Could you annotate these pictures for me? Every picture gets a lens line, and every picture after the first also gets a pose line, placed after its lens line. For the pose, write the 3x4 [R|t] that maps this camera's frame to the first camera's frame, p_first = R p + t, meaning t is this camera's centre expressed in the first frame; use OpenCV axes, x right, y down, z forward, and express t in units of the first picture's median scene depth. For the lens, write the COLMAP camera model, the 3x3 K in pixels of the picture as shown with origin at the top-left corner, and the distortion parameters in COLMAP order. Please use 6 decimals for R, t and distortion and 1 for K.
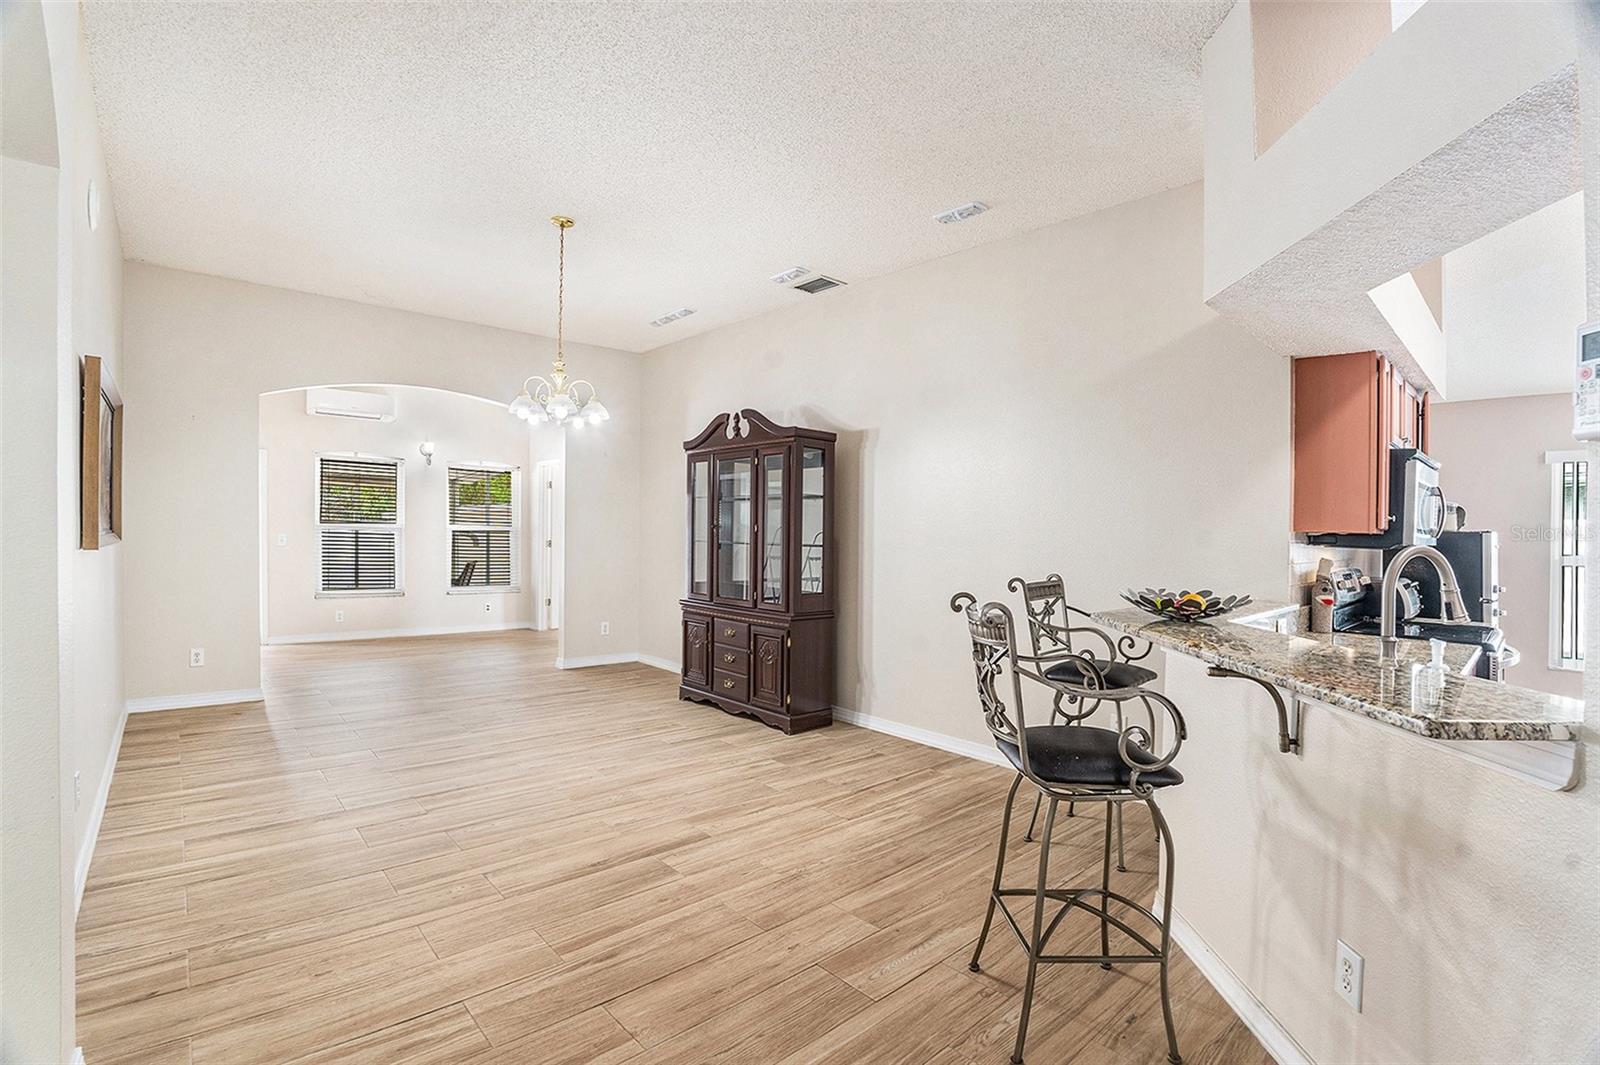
lens RADIAL K [[733.2, 0, 784.7], [0, 733.2, 541.9], [0, 0, 1]] dist [-0.044168, 0.002748]
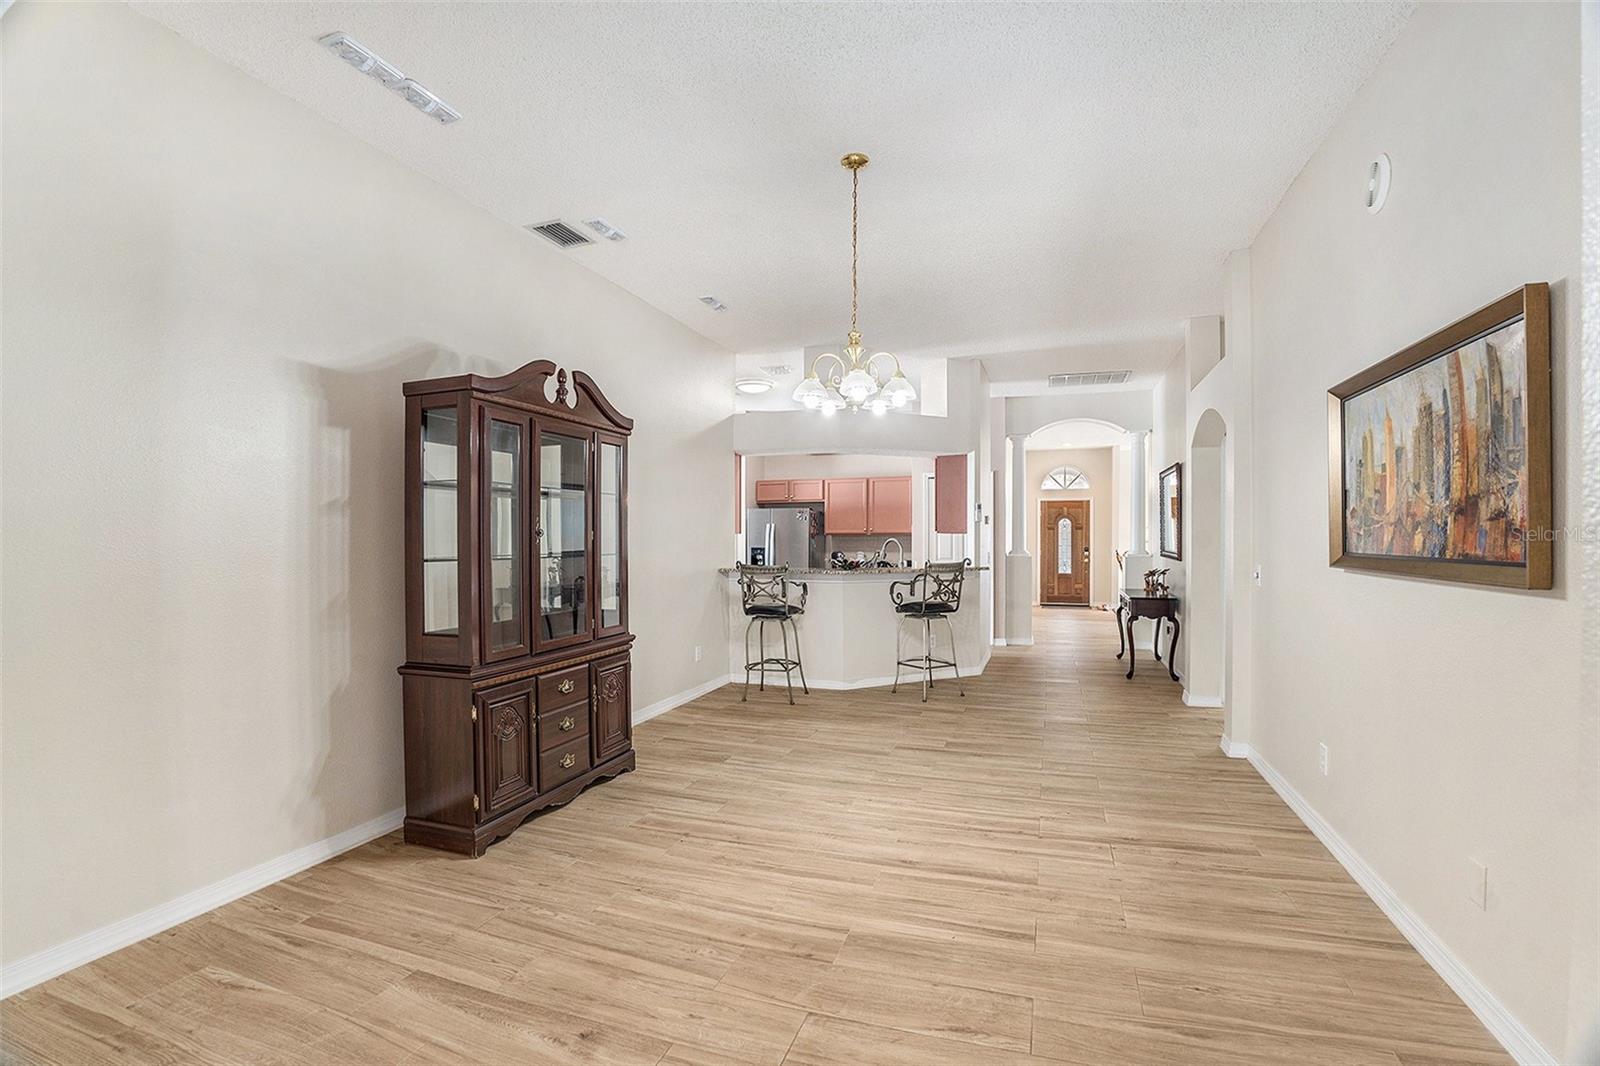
lens RADIAL K [[733.2, 0, 784.0], [0, 733.2, 537.5], [0, 0, 1]] dist [-0.044168, 0.002748]
pose [[-0.494752, -0.015170, 0.868902, -1.067466], [-0.005807, 0.999883, 0.014150, -0.038014], [-0.869015, 0.001955, -0.494782, 1.612120]]
